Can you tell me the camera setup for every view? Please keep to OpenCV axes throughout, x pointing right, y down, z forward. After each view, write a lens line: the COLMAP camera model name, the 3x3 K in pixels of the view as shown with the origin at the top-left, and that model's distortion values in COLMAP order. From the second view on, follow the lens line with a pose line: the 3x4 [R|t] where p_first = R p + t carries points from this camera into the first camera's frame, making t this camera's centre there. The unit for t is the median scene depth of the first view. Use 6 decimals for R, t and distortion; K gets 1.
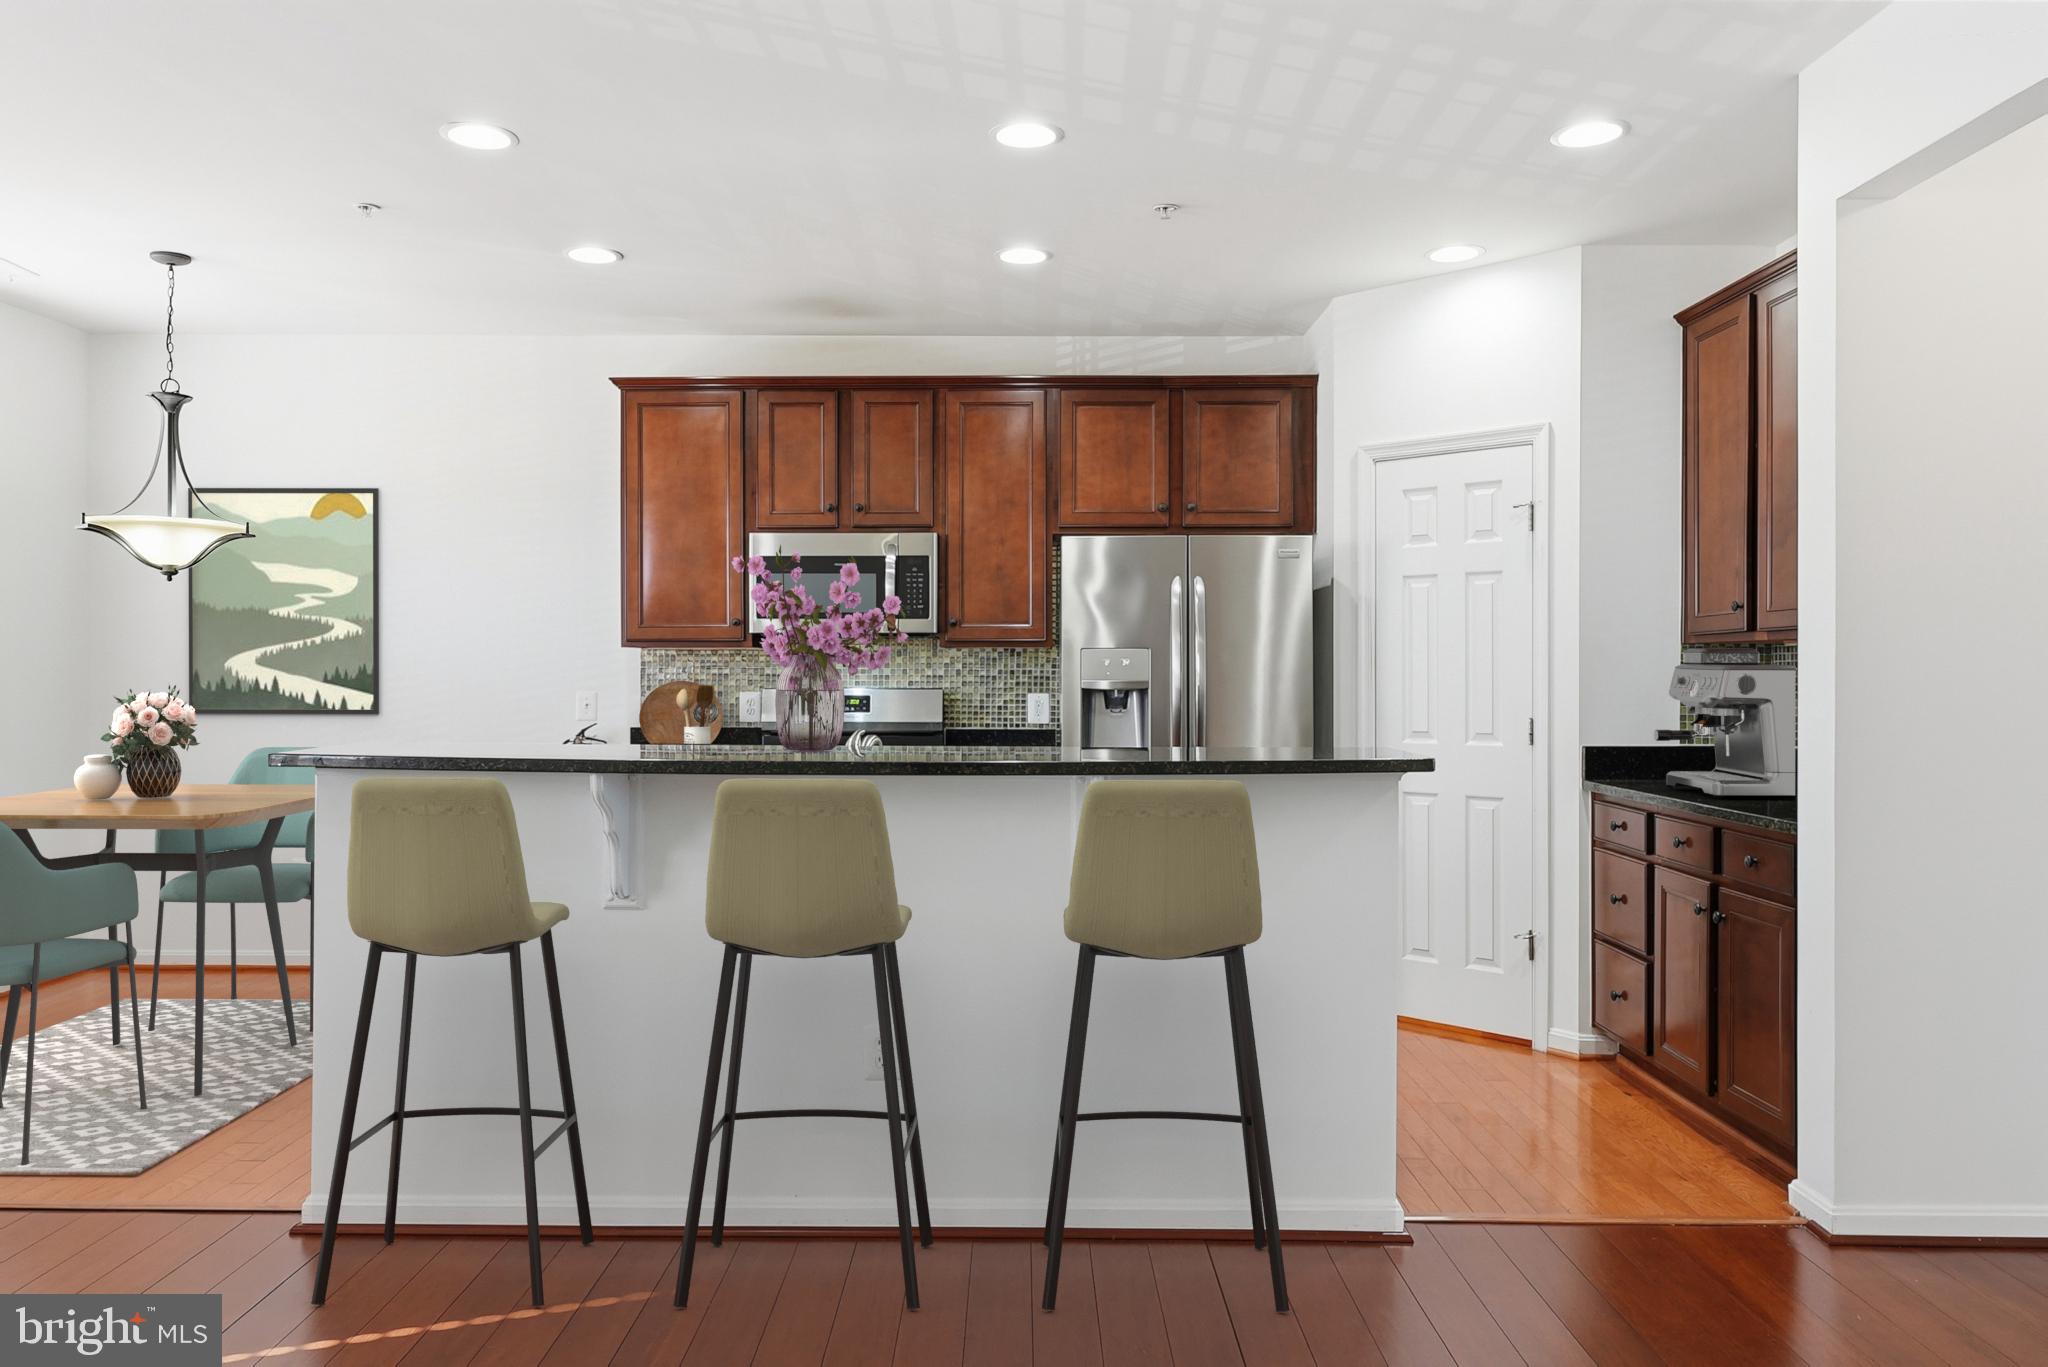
lens RADIAL K [[1503.2, 0, 1036.9], [0, 1503.2, 649.6], [0, 0, 1]] dist [0.058602, 0.007326]
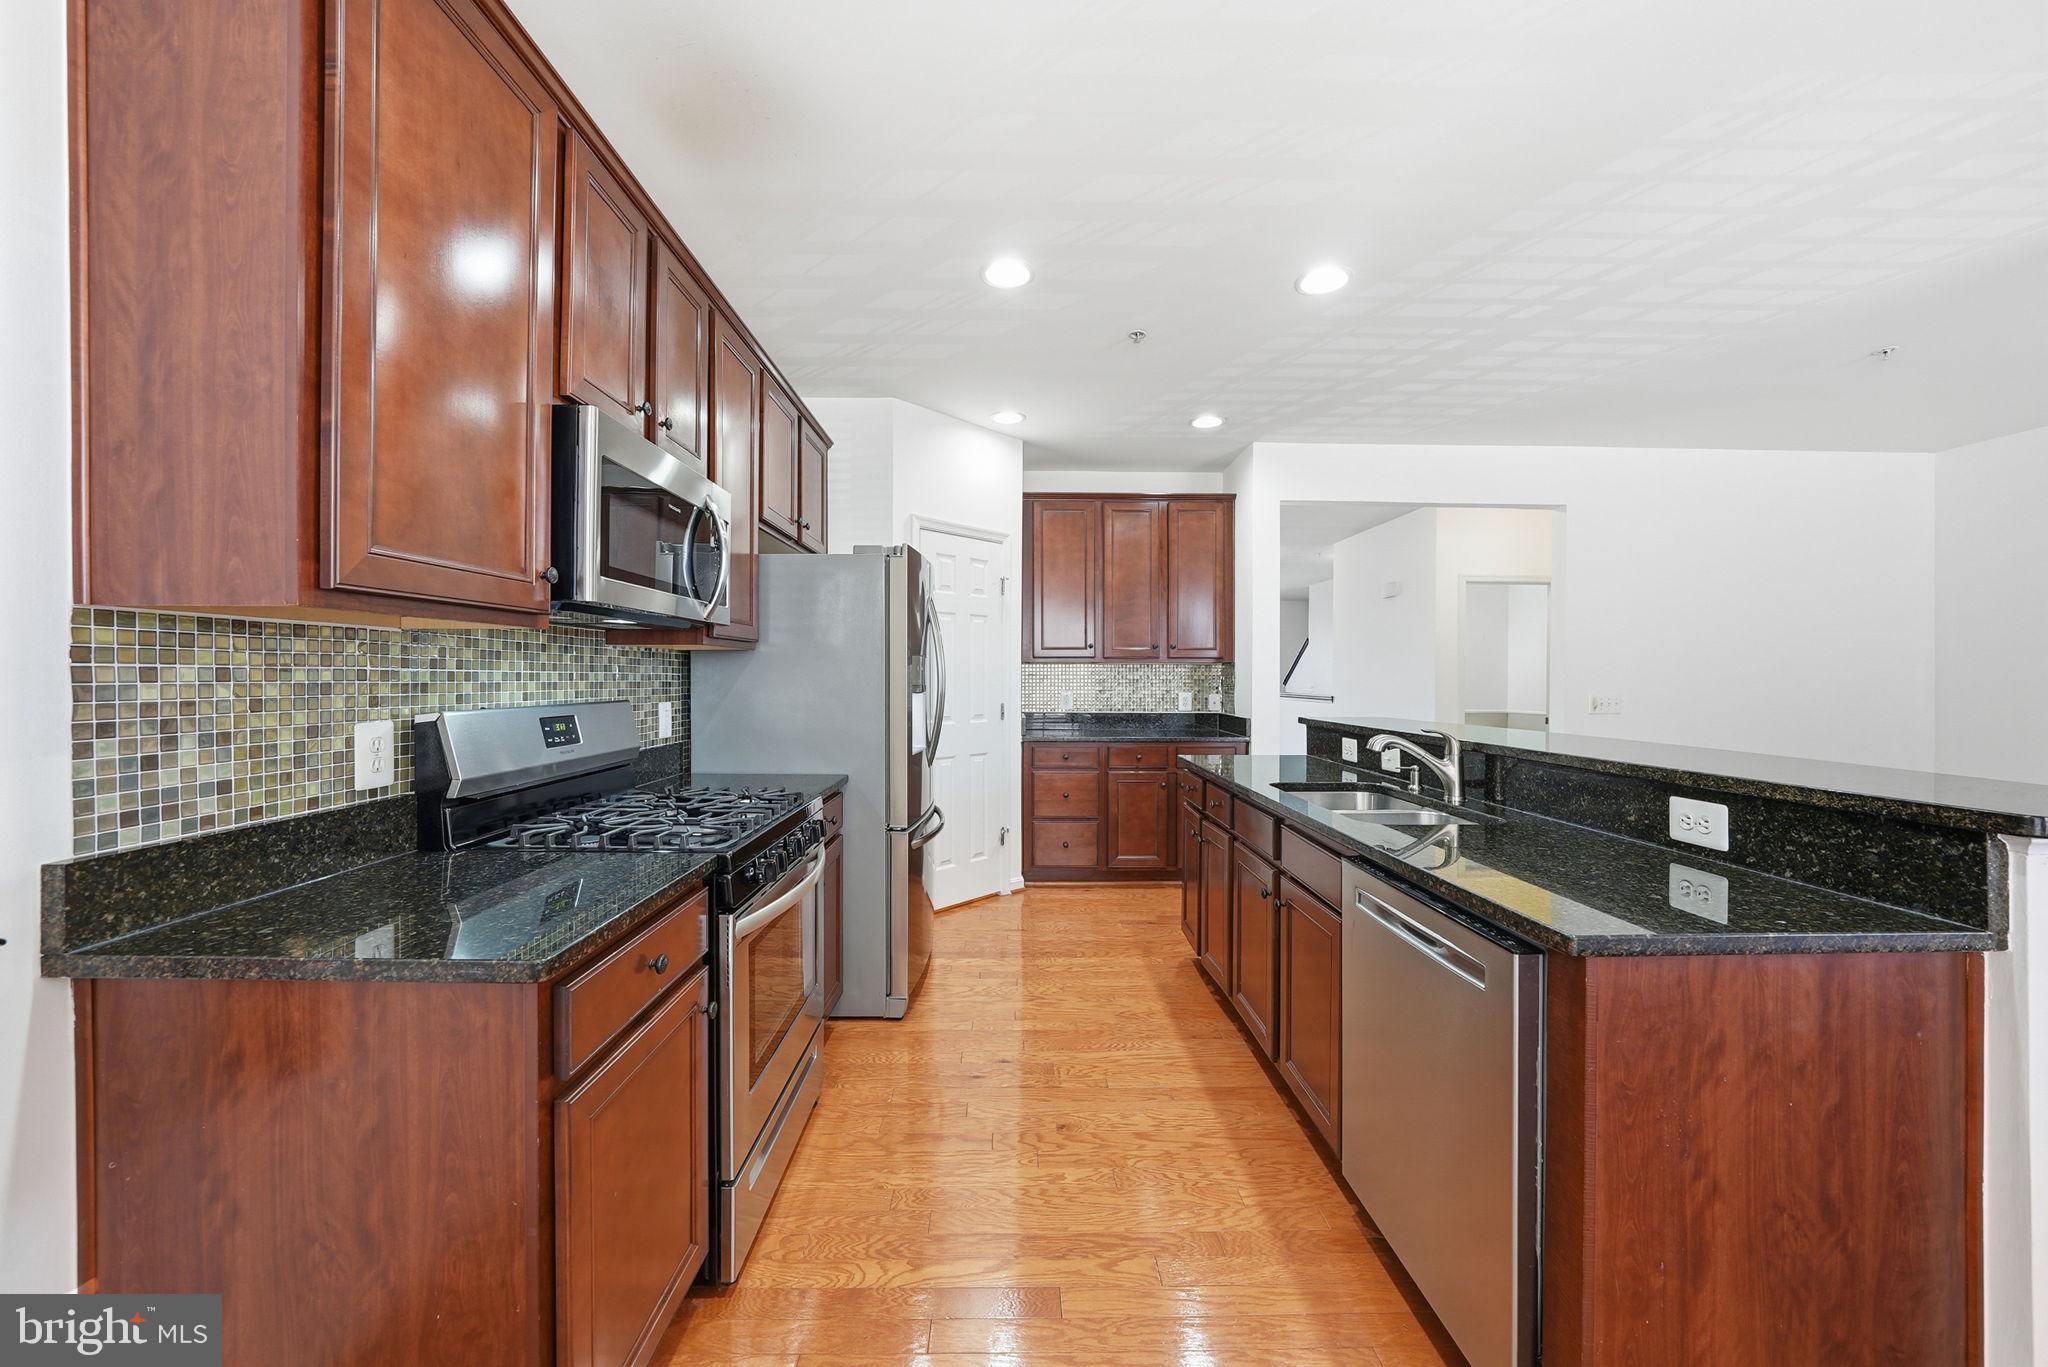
lens RADIAL K [[737.4, 0, 1019.5], [0, 737.4, 680.5], [0, 0, 1]] dist [-0.012608, 0.001346]
pose [[-0.018630, -0.007181, 0.999801, -0.437614], [-0.017018, 0.999832, 0.006864, 0.011145], [-0.999682, -0.016887, -0.018749, 0.853098]]
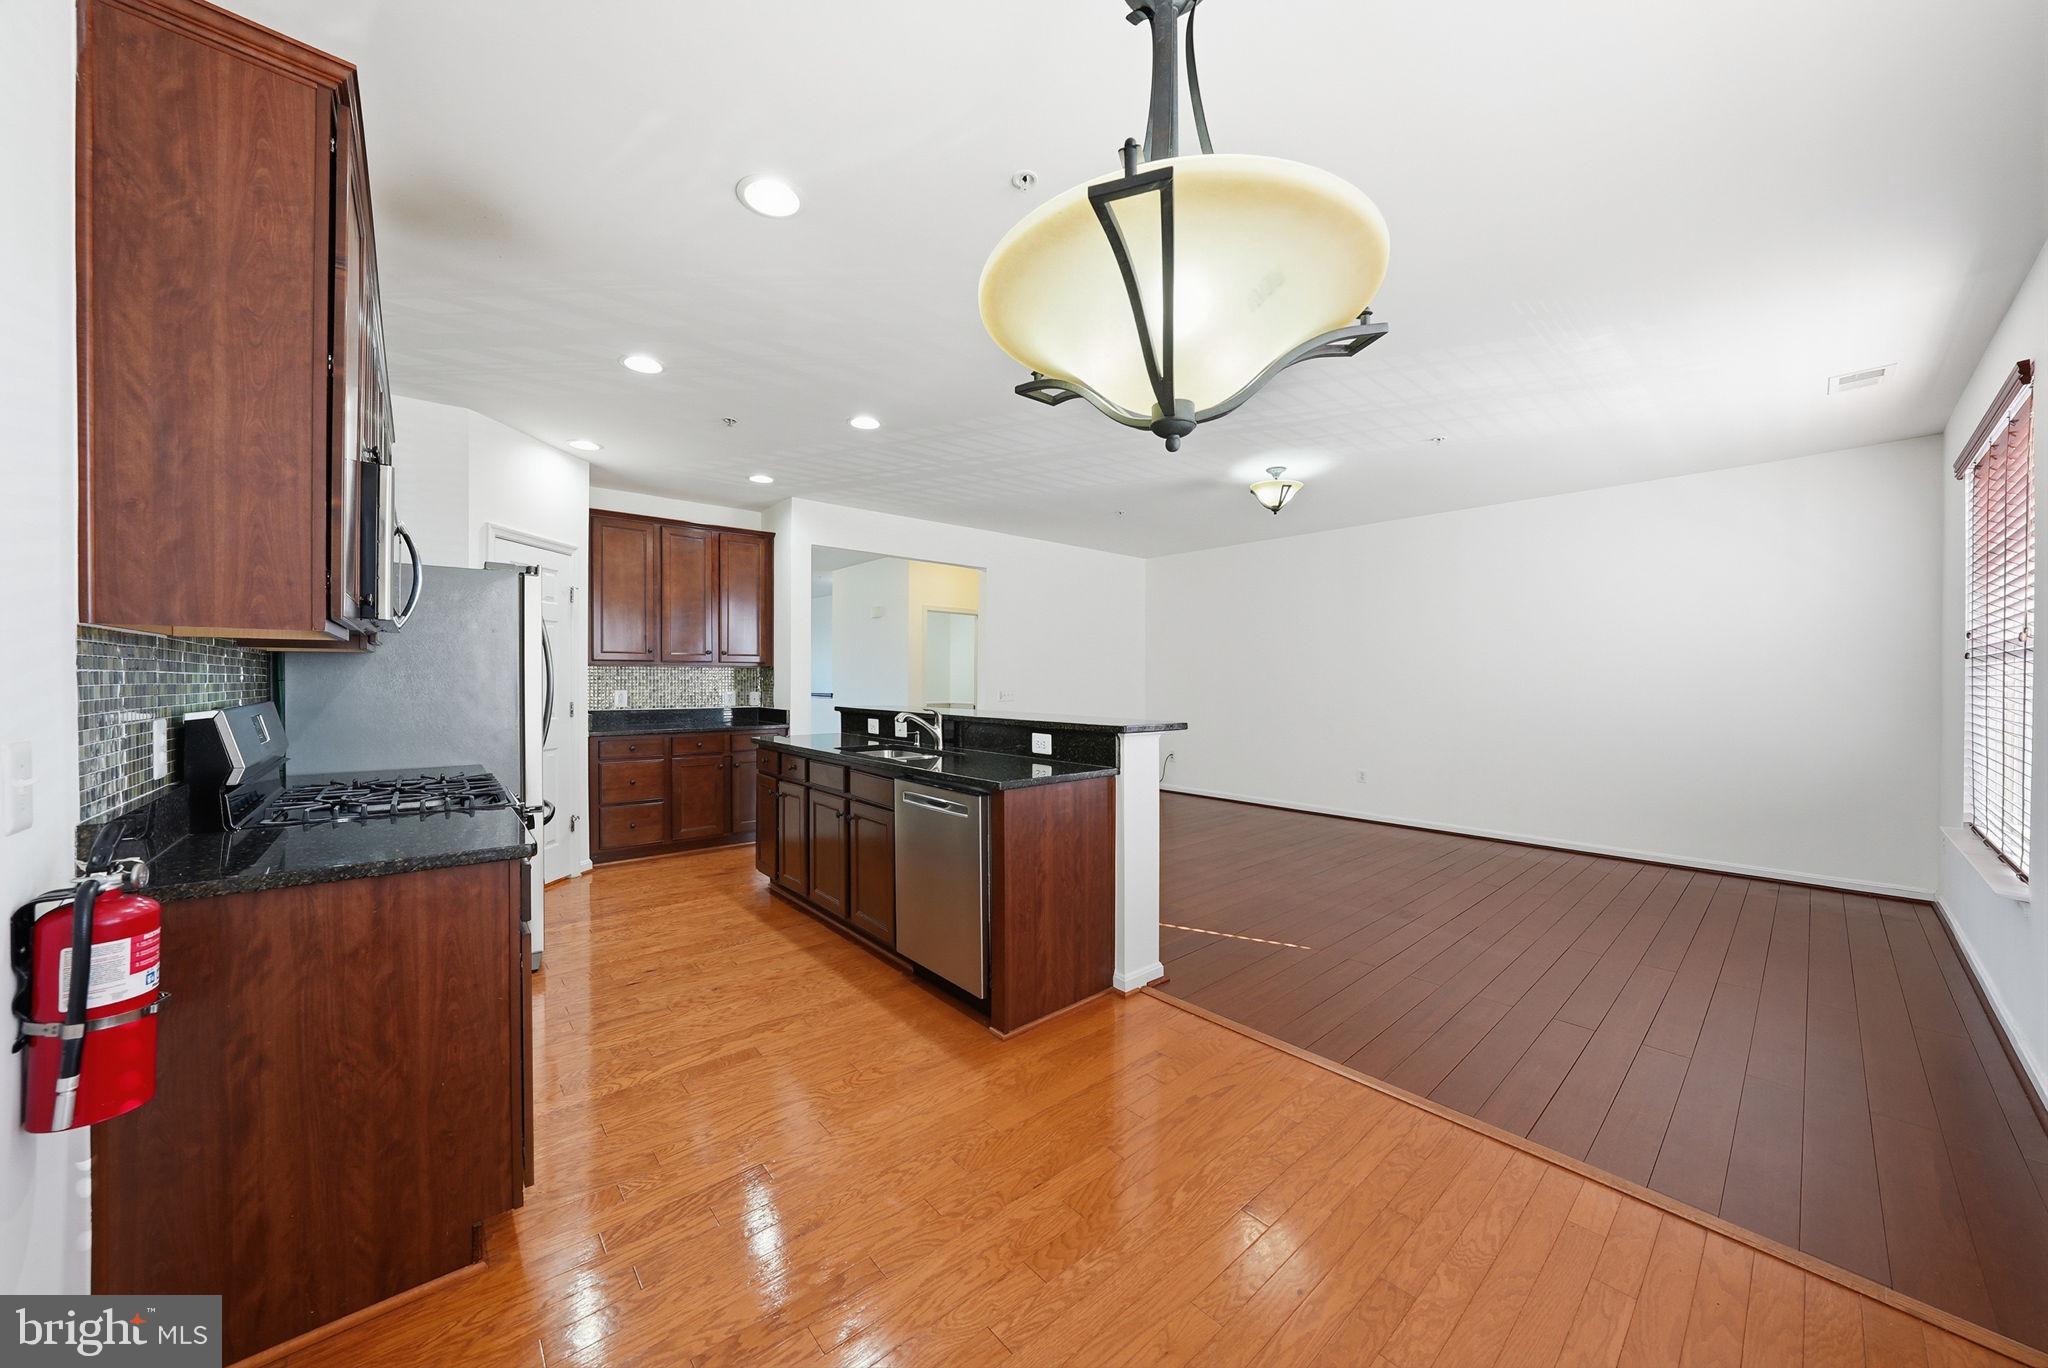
lens RADIAL K [[708.3, 0, 991.8], [0, 708.3, 682.6], [0, 0, 1]] dist [-0.002838, -0.000050]
pose [[-0.628430, -0.008864, 0.777816, -0.584486], [-0.015634, 0.999877, -0.001236, 0.011995], [-0.777709, -0.012937, -0.628491, 0.981517]]
